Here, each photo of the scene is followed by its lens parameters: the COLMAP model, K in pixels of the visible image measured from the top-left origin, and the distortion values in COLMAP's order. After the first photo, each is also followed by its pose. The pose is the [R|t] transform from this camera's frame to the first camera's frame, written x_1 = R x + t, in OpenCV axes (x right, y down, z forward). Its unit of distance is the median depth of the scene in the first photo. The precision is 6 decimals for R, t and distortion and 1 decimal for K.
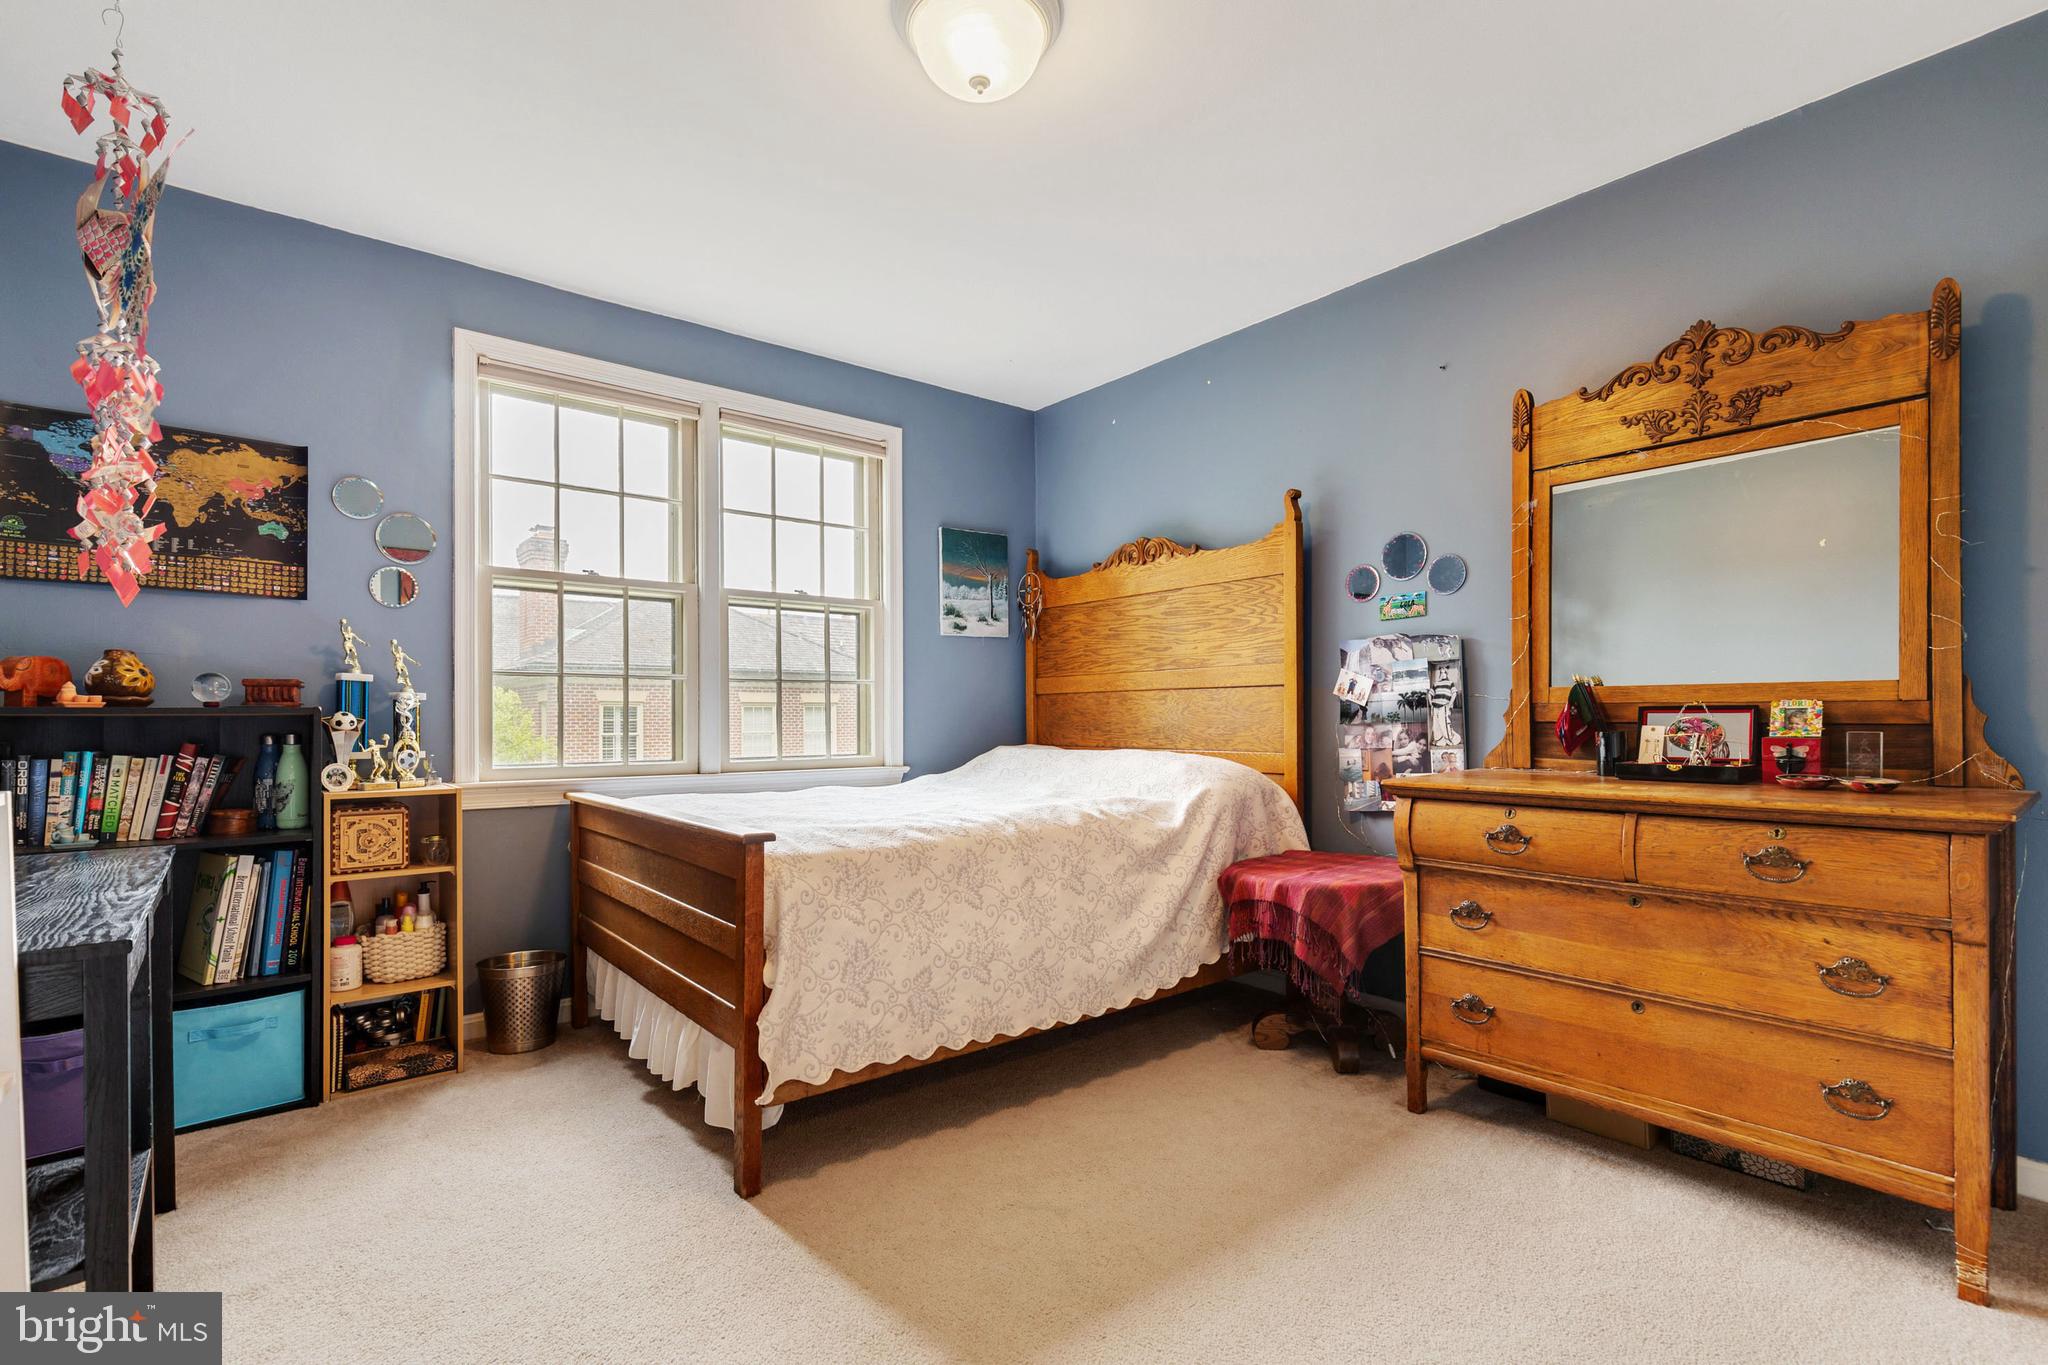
lens RADIAL K [[931.4, 0, 1025.9], [0, 931.4, 705.8], [0, 0, 1]] dist [-0.021169, -0.000240]
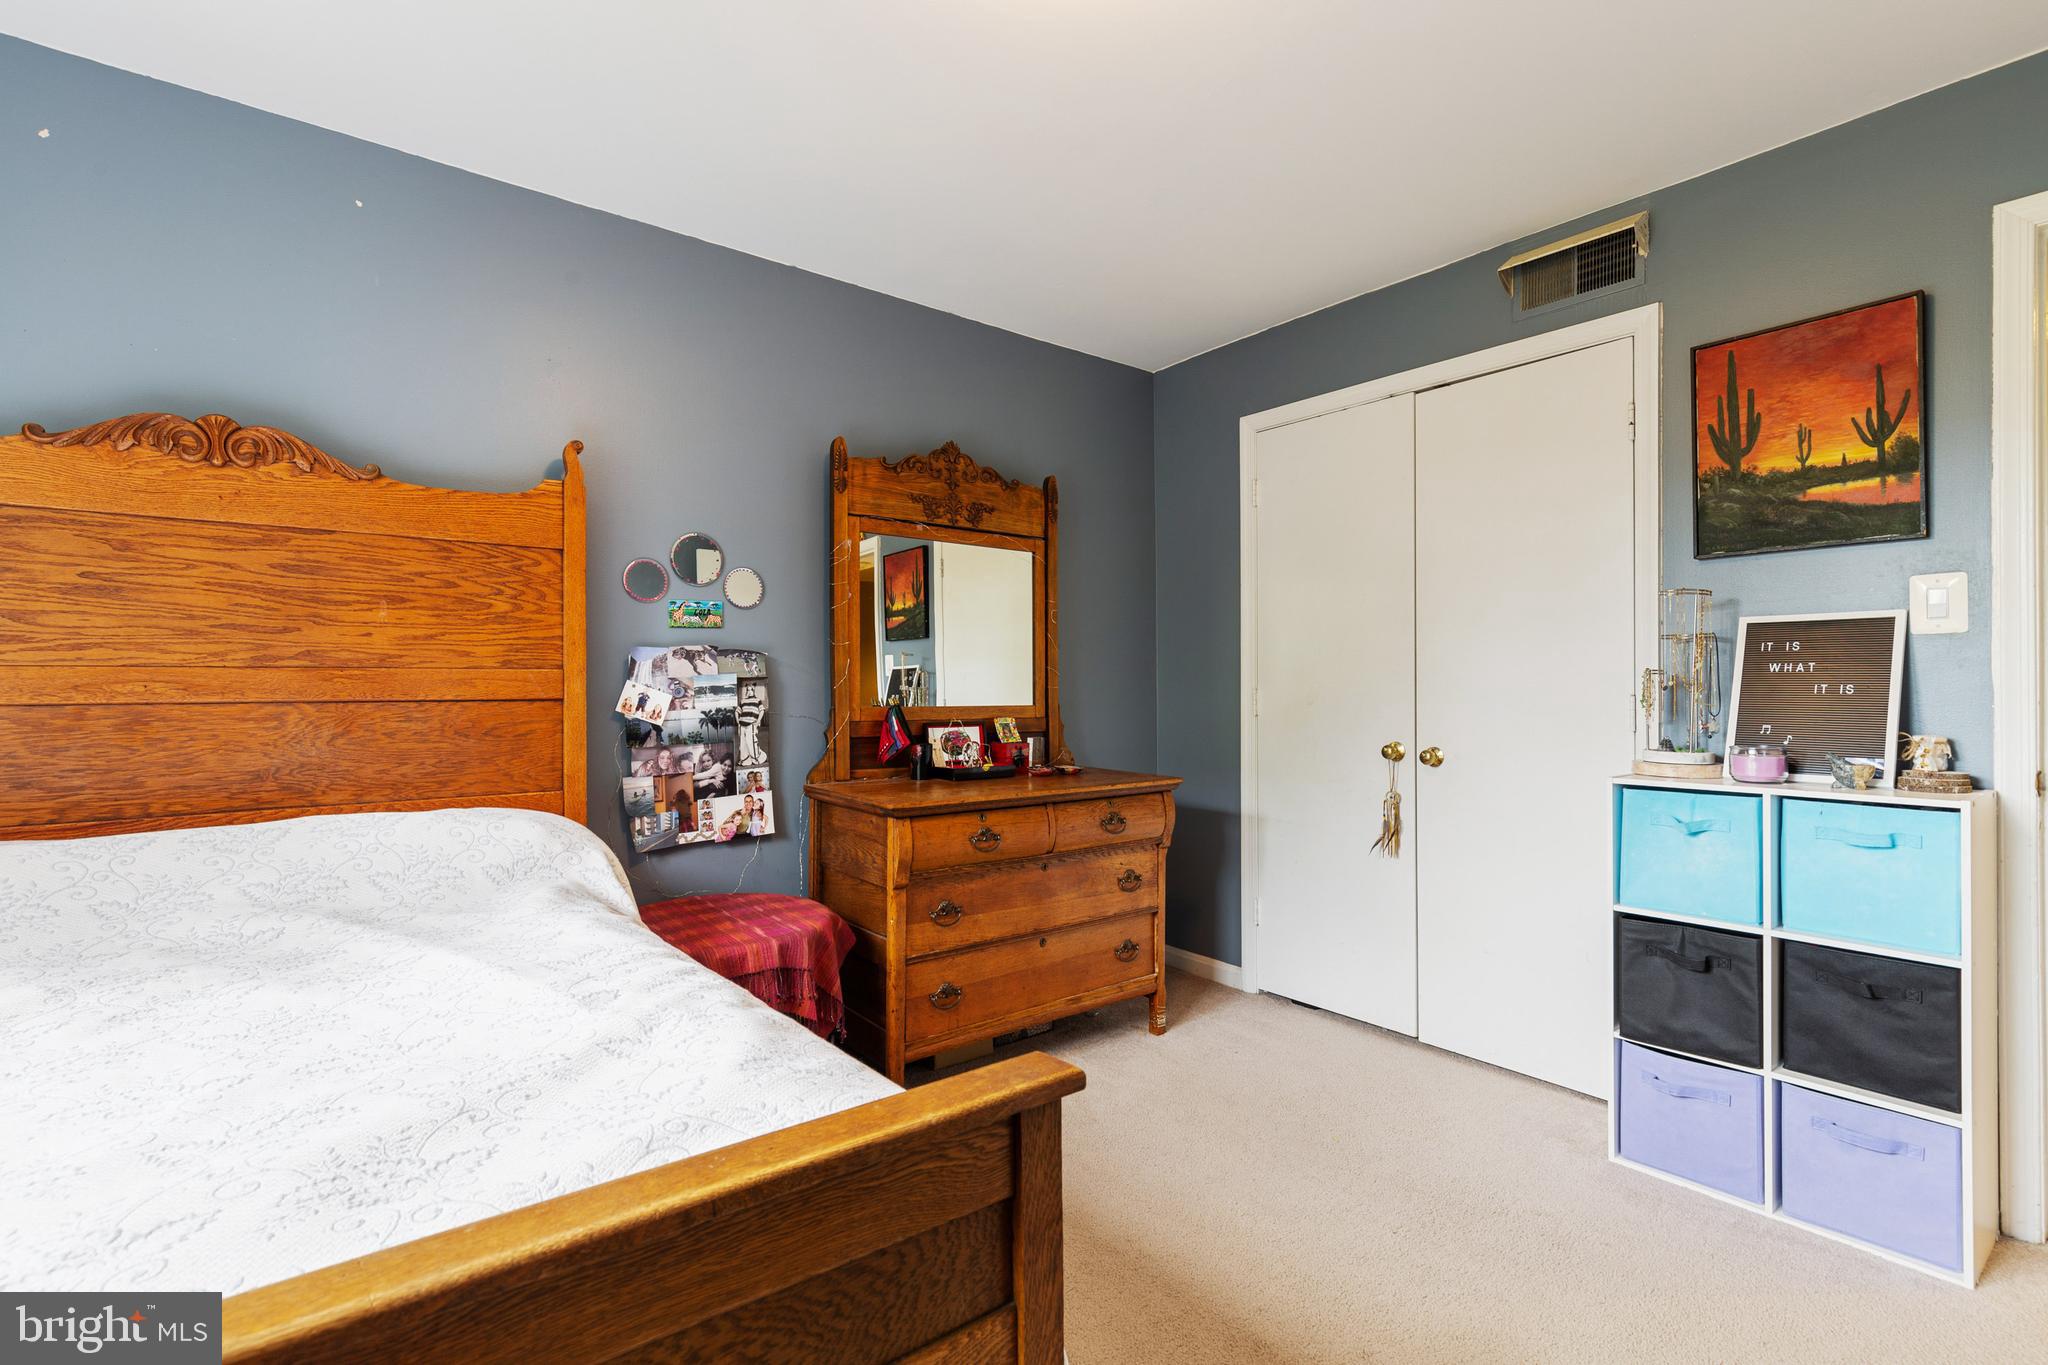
lens RADIAL K [[935.5, 0, 1026.5], [0, 935.5, 671.6], [0, 0, 1]] dist [0.009937, -0.000849]
pose [[0.010108, 0.024300, 0.999654, -0.521705], [-0.008693, 0.999669, -0.024212, -0.033102], [-0.999911, -0.008445, 0.010316, 0.689265]]
